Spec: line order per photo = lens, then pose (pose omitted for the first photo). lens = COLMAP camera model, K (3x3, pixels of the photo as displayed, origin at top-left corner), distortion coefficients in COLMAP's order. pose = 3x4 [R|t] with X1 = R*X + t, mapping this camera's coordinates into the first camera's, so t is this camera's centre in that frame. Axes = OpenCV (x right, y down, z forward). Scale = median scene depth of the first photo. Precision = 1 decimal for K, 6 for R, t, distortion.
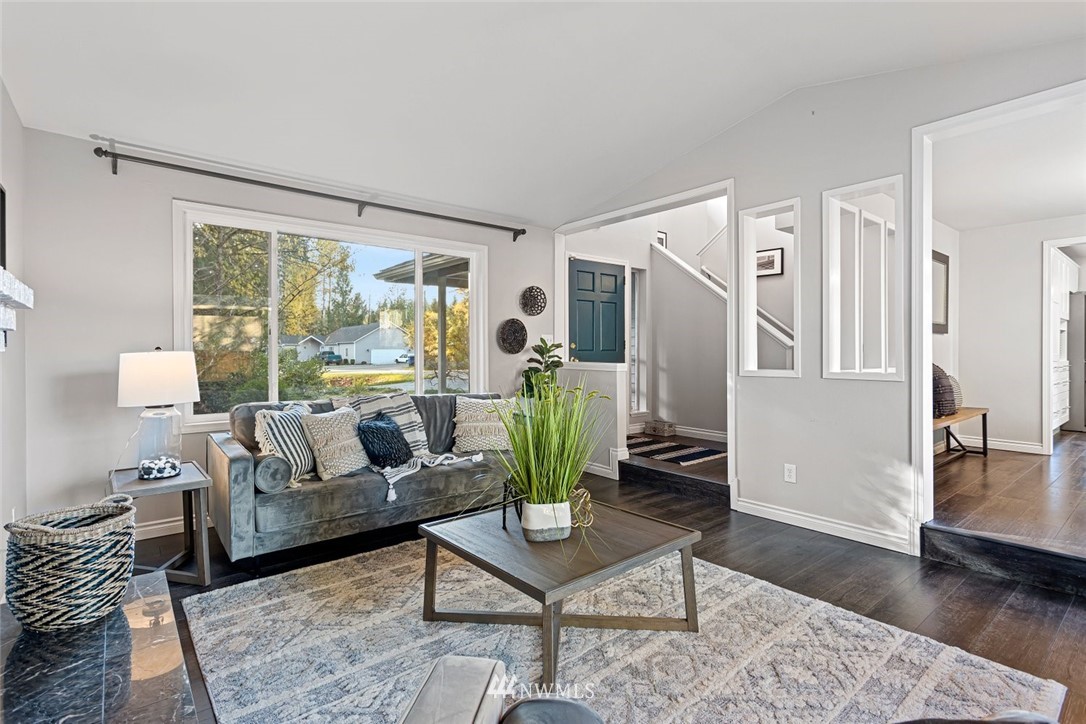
lens RADIAL K [[522.3, 0, 540.4], [0, 522.3, 360.6], [0, 0, 1]] dist [0.003394, 0.000381]
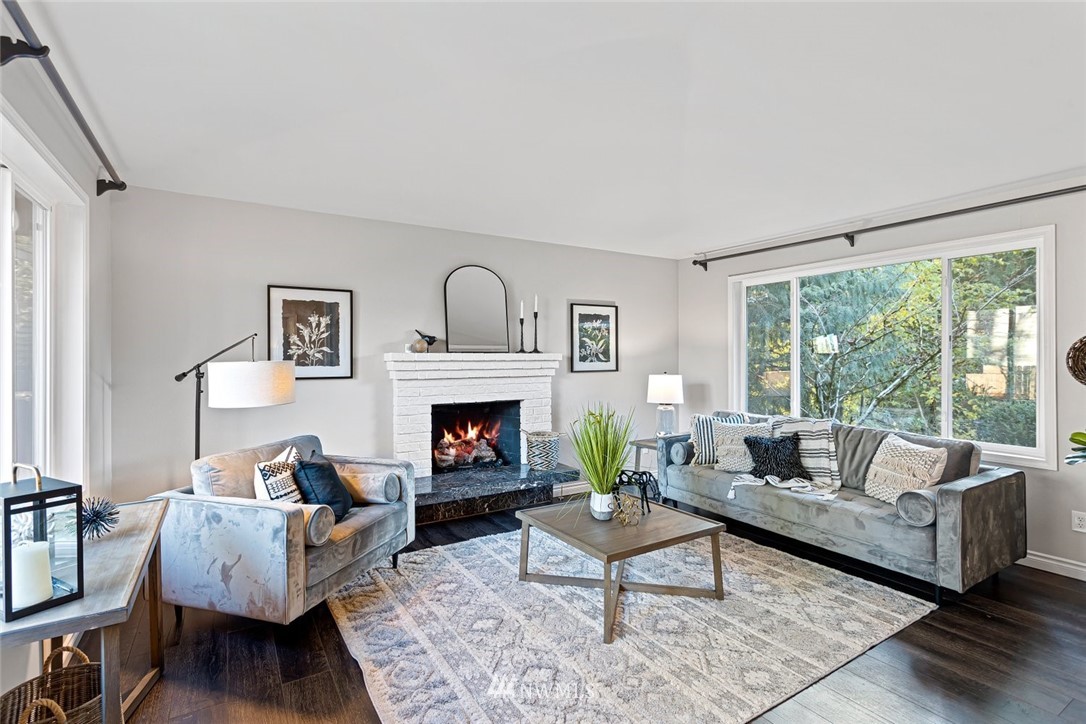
lens RADIAL K [[522.3, 0, 542.3], [0, 522.3, 358.8], [0, 0, 1]] dist [0.003394, 0.000381]
pose [[-0.130026, 0.002112, -0.991508, 1.003479], [-0.017505, 0.999837, 0.004425, -0.063514], [0.991356, 0.017932, -0.129968, 0.705066]]
